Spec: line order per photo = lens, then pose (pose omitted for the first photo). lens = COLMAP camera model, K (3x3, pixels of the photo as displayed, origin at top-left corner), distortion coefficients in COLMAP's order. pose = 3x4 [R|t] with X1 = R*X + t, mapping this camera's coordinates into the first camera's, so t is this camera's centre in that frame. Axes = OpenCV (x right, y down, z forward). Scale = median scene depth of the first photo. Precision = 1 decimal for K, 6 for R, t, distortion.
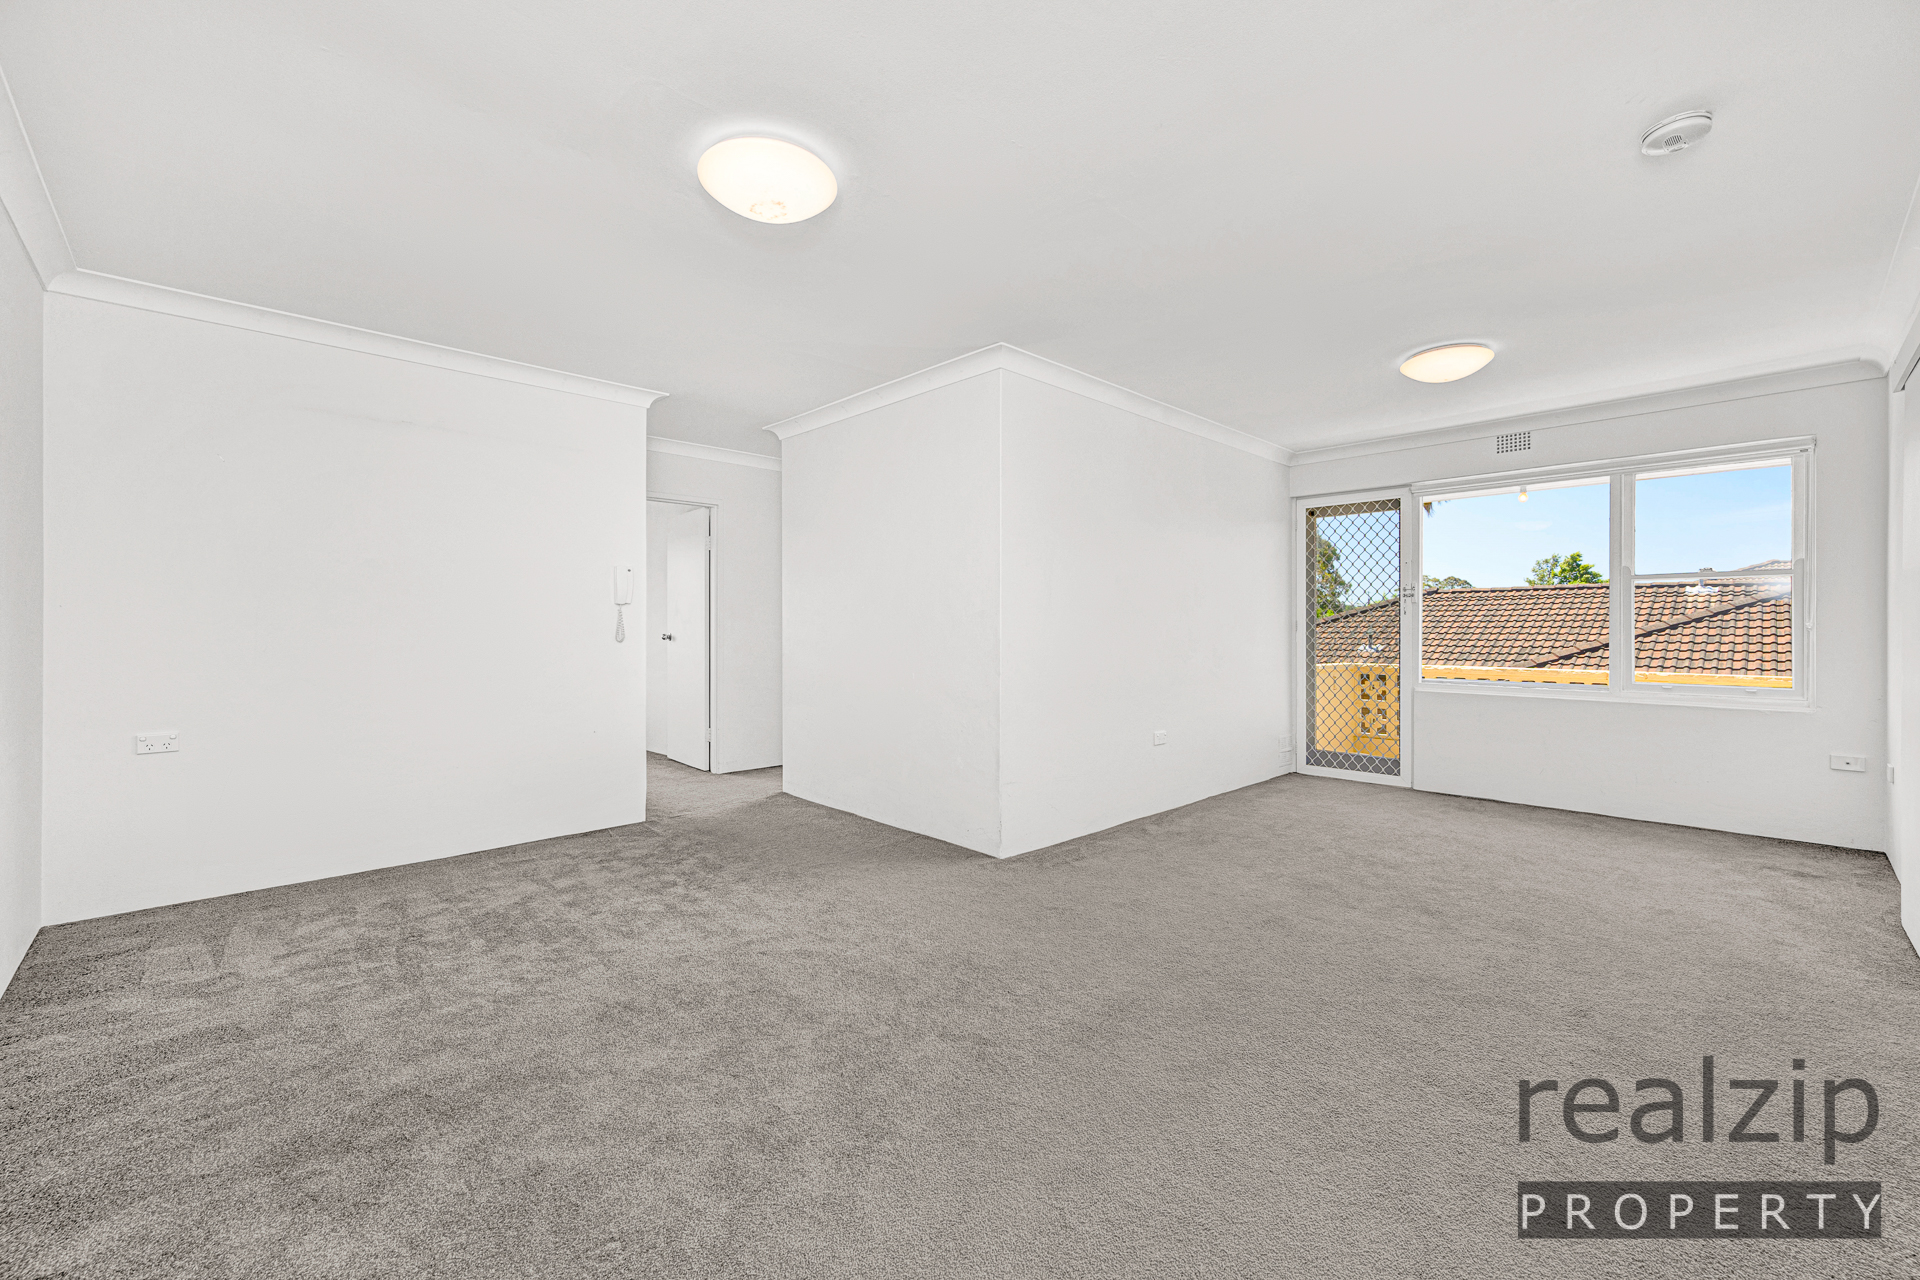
lens RADIAL K [[777.8, 0, 967.0], [0, 777.8, 626.7], [0, 0, 1]] dist [-0.000596, 0.000045]
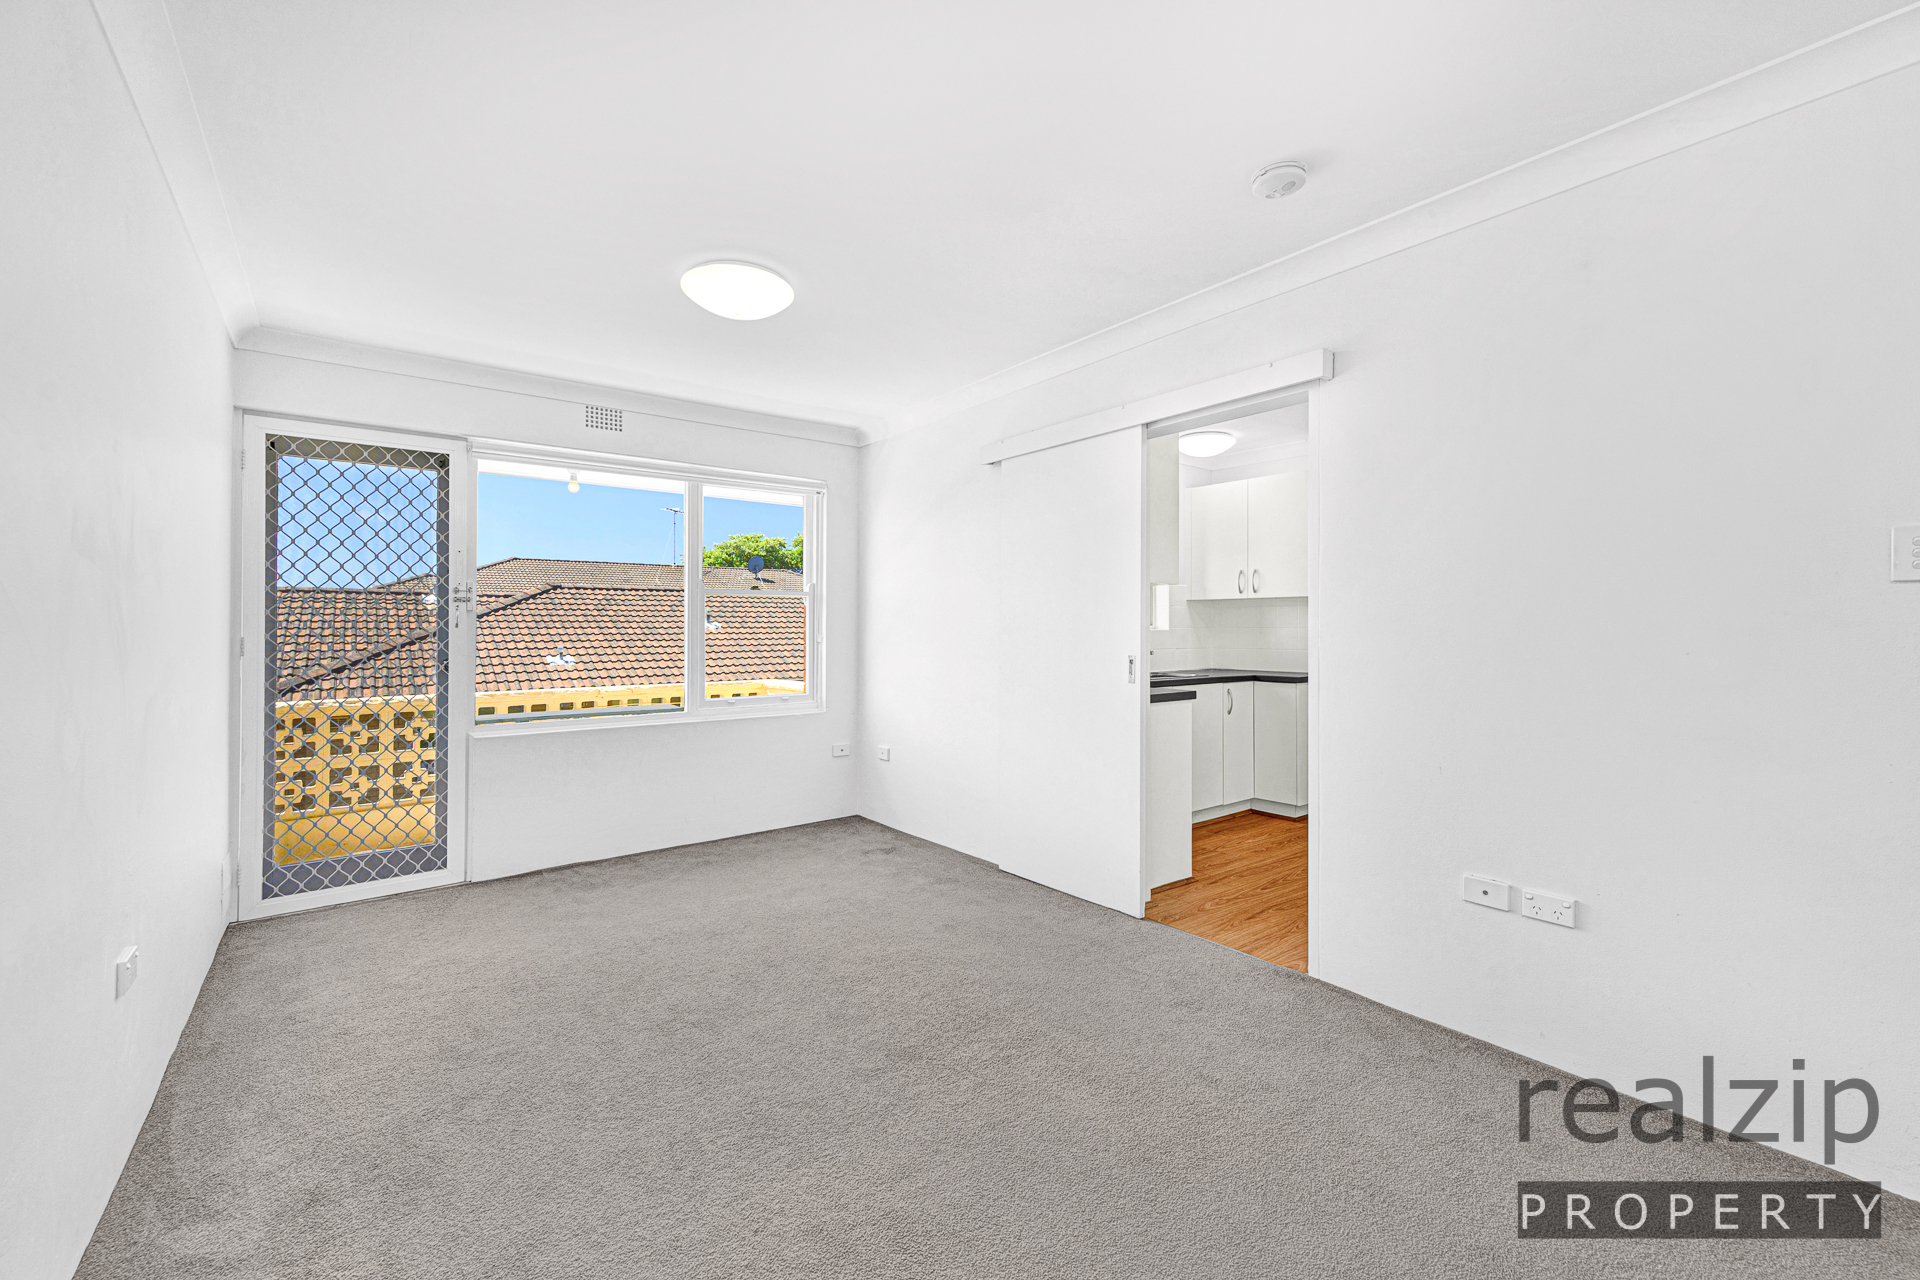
lens RADIAL K [[777.8, 0, 962.8], [0, 777.8, 623.4], [0, 0, 1]] dist [-0.000596, 0.000045]
pose [[0.111884, 0.005786, 0.993704, -0.107077], [0.003761, 0.999973, -0.006246, -0.023366], [-0.993714, 0.004436, 0.111859, 0.844947]]
